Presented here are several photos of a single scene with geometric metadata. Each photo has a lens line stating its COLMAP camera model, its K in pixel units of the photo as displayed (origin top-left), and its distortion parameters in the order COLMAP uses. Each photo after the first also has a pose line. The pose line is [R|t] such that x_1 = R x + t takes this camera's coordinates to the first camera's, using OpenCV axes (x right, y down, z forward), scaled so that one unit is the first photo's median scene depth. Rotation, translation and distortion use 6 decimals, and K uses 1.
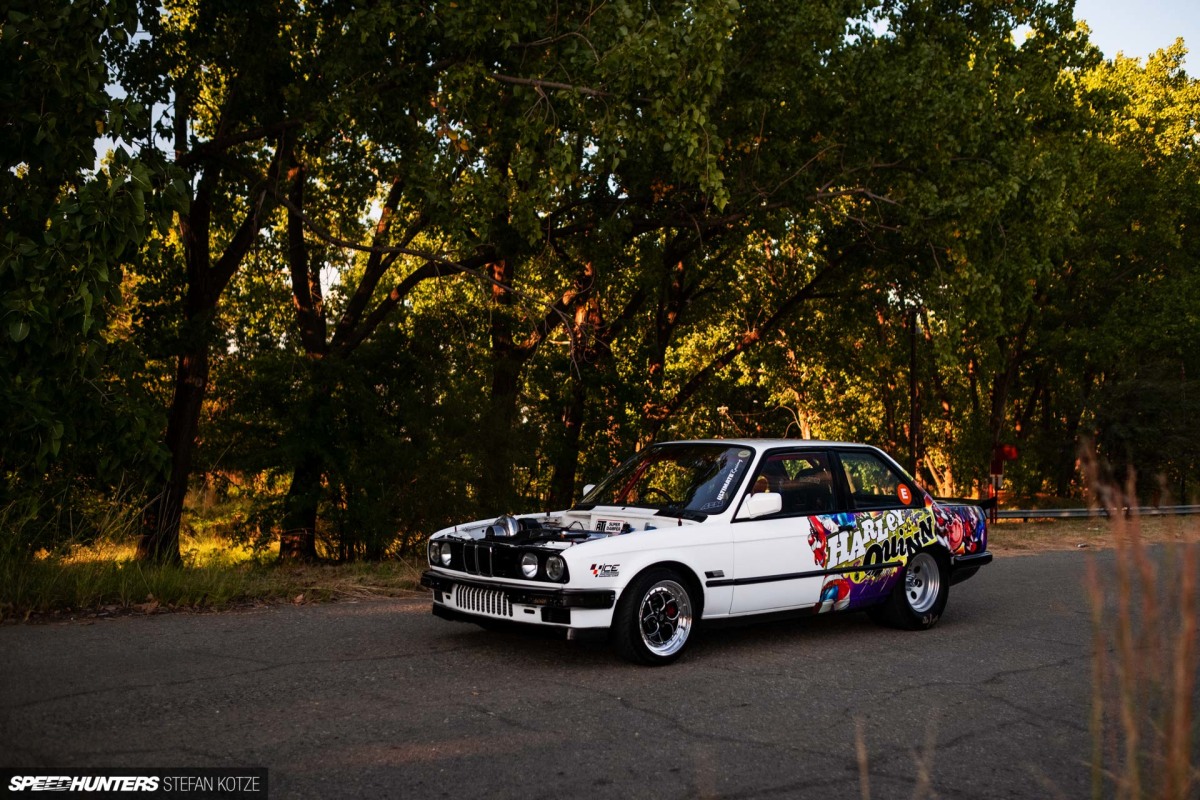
lens RADIAL K [[1196.7, 0, 597.8], [0, 1196.7, 400.2], [0, 0, 1]] dist [-0.045080, 0.000000]
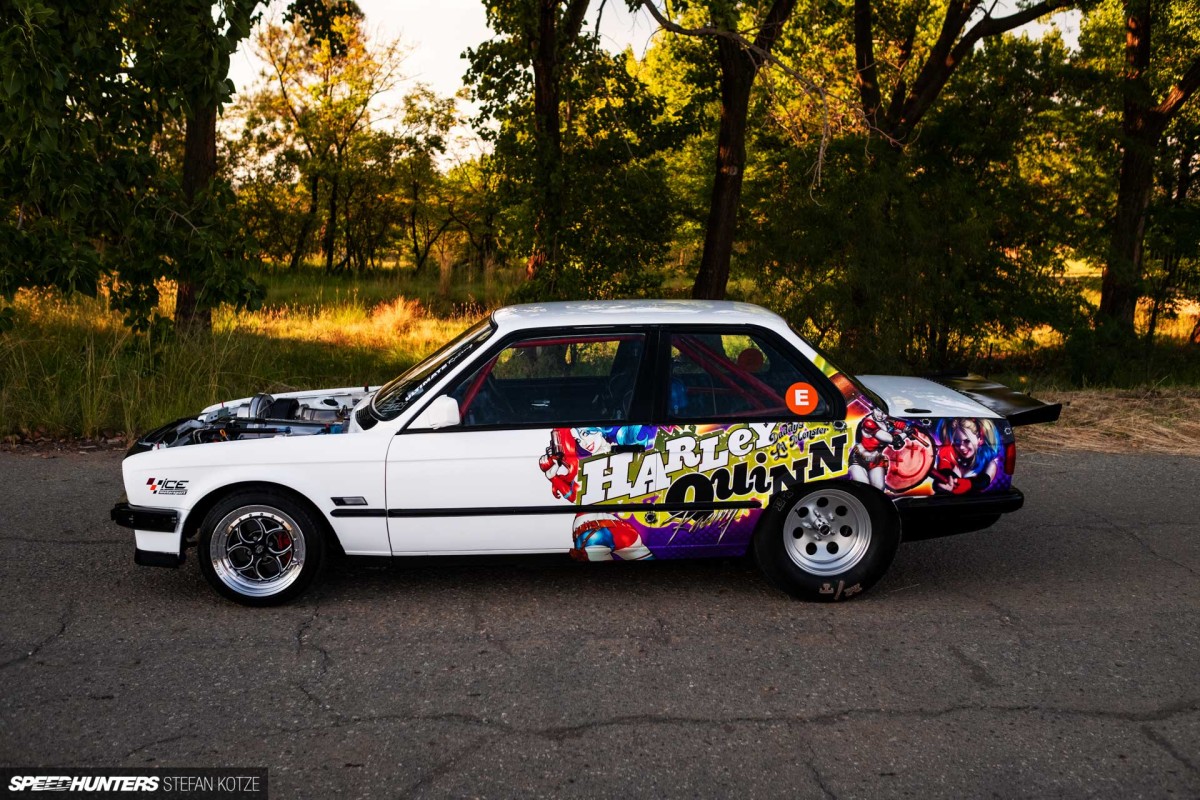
lens RADIAL K [[1196.7, 0, 599.7], [0, 1196.7, 400.5], [0, 0, 1]] dist [-0.045080, 0.000000]
pose [[0.797161, 0.087587, -0.597380, 0.598479], [0.031879, 0.981936, 0.186511, -0.048485], [0.602925, -0.167723, 0.779968, 0.453734]]
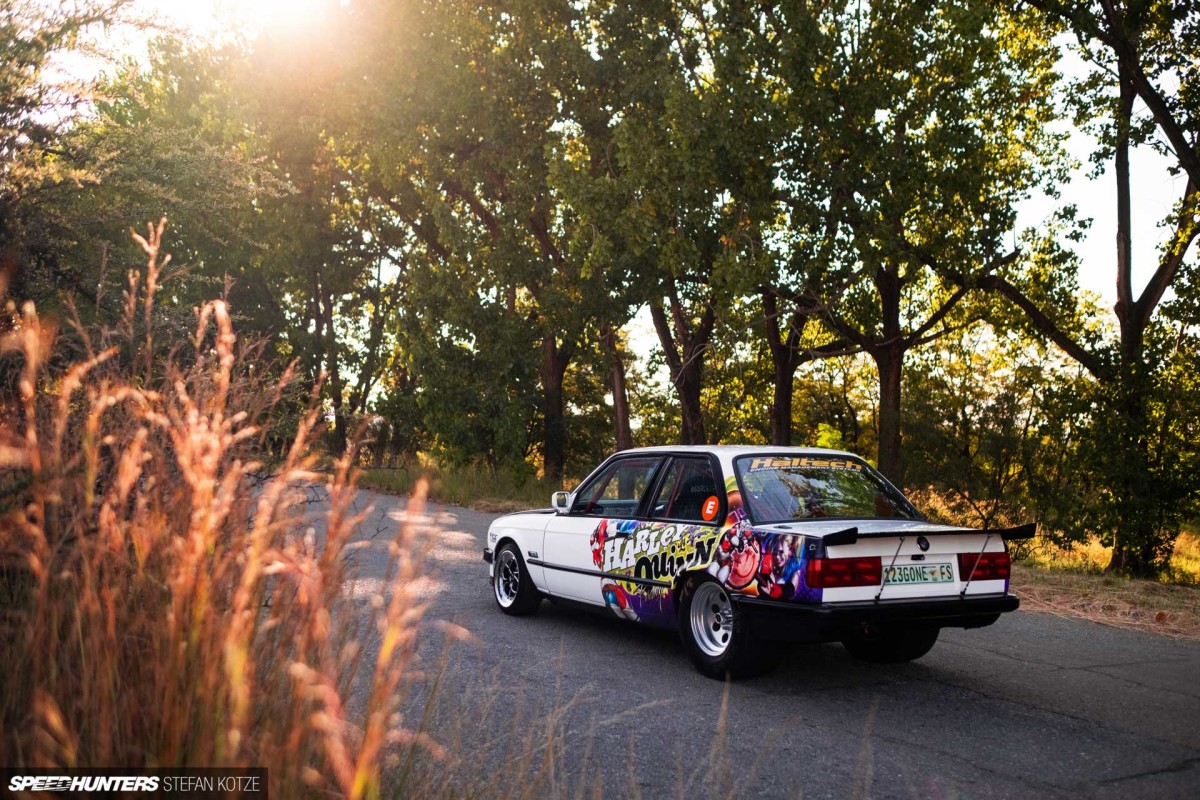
lens RADIAL K [[1196.7, 0, 600.7], [0, 1196.7, 398.2], [0, 0, 1]] dist [-0.045080, 0.000000]
pose [[-0.193068, -0.068878, -0.978765, 1.165003], [0.014450, 0.997225, -0.073027, 0.066550], [0.981079, -0.028242, -0.191537, 1.162413]]
